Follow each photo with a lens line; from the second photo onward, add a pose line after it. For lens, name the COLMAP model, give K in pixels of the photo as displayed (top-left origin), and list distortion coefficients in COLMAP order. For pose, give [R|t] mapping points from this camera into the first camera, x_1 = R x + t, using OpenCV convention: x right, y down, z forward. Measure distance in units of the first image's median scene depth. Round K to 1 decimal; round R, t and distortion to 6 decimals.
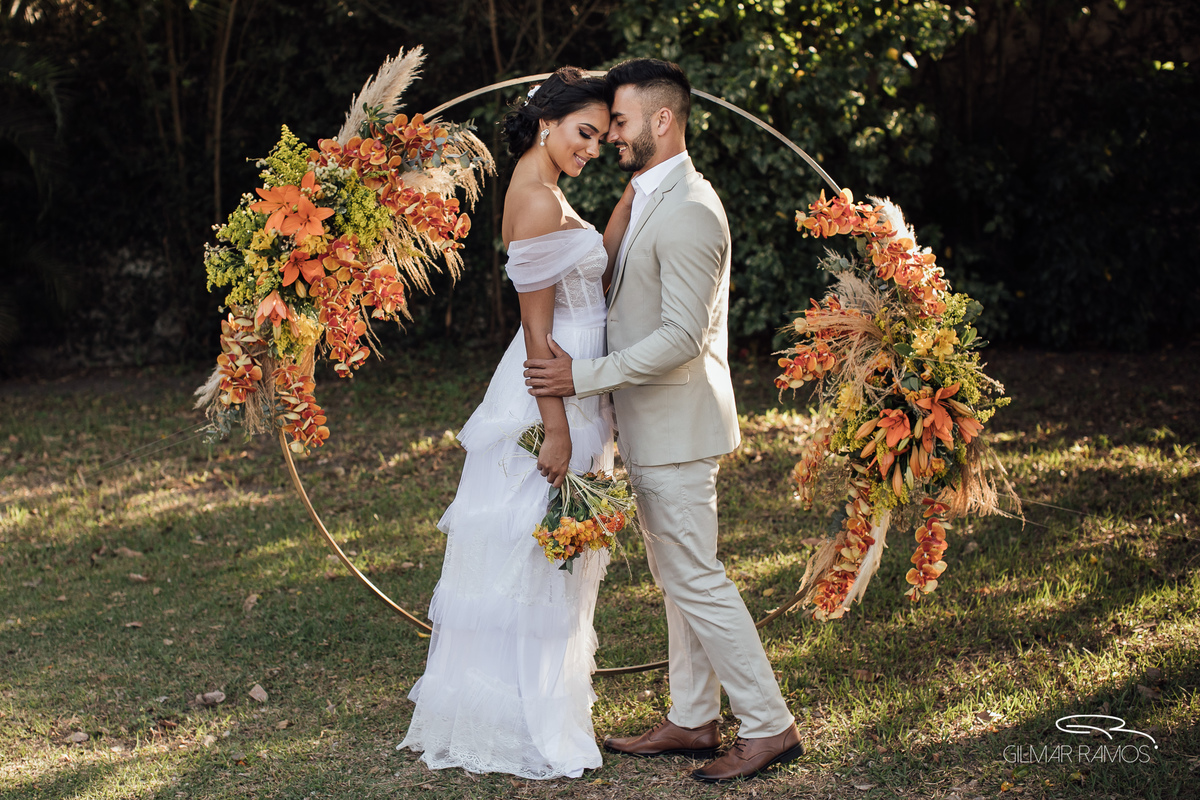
lens RADIAL K [[1840.6, 0, 600.0], [0, 1840.6, 400.0], [0, 0, 1]] dist [-0.131953, 0.153047]
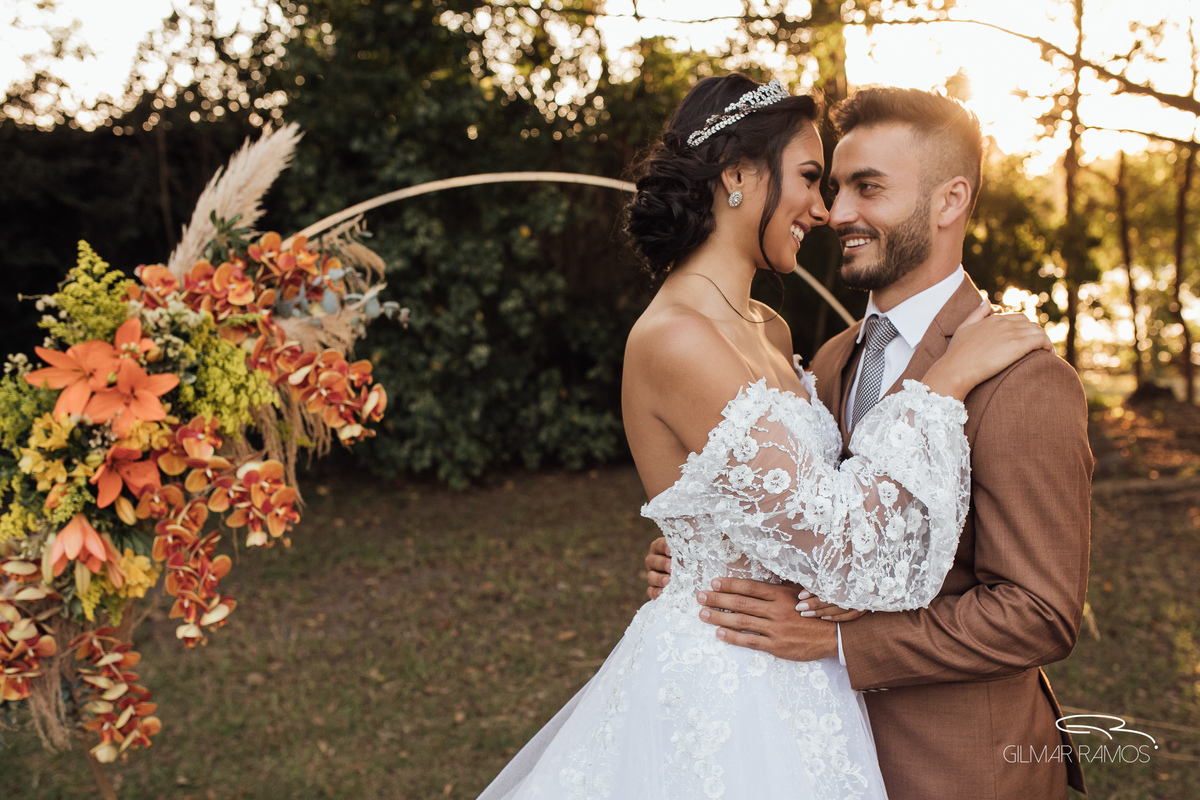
lens RADIAL K [[1245.3, 0, 633.5], [0, 1245.3, 419.1], [0, 0, 1]] dist [-0.007412, -0.005447]
pose [[0.942216, -0.039329, 0.332690, -0.138695], [0.057677, 0.997300, -0.045451, -0.061092], [-0.330005, 0.062013, 0.941940, 0.547628]]
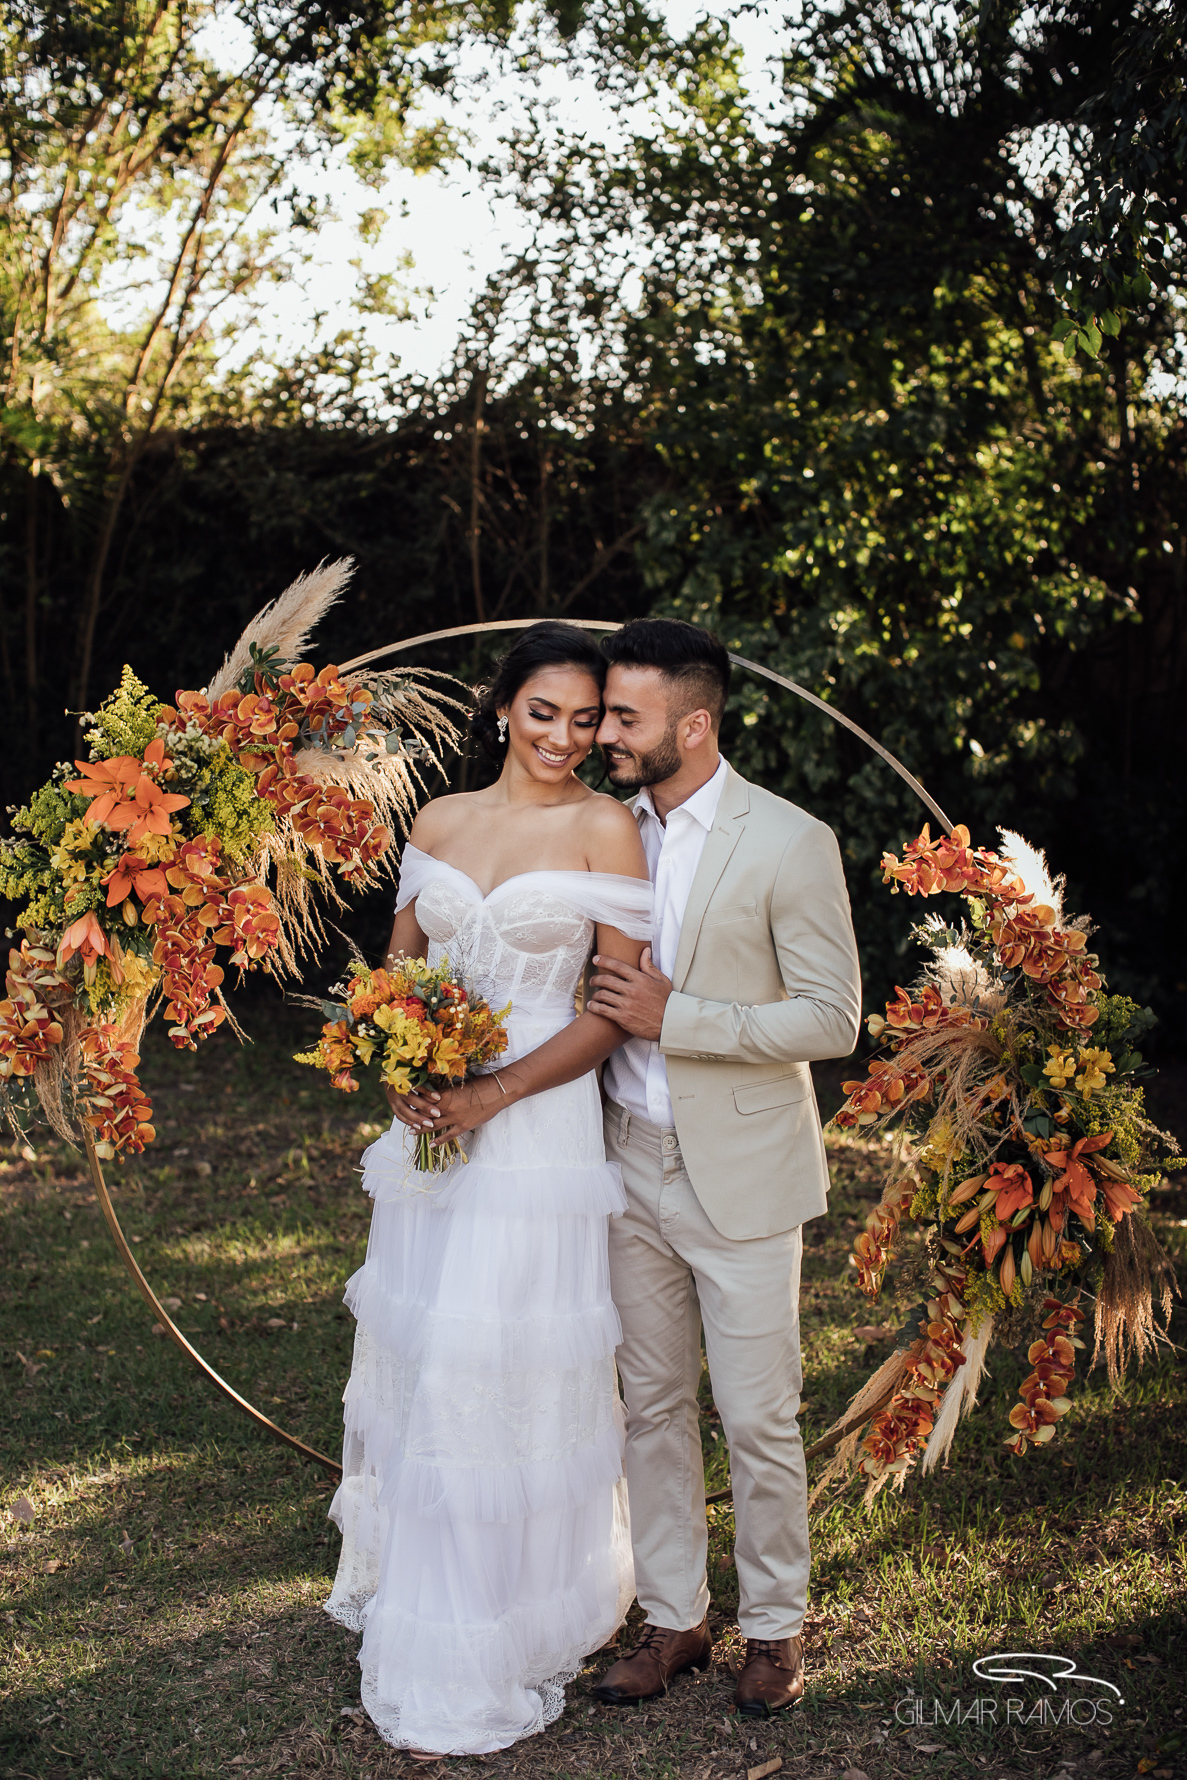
lens RADIAL K [[2490.0, 0, 600.8], [0, 2490.0, 928.2], [0, 0, 1]] dist [-0.112308, 0.017868]
pose [[0.997032, 0.076984, -0.001091, 0.007755], [-0.076906, 0.995154, -0.061272, -0.012916], [-0.003631, 0.061174, 0.998121, 0.103334]]
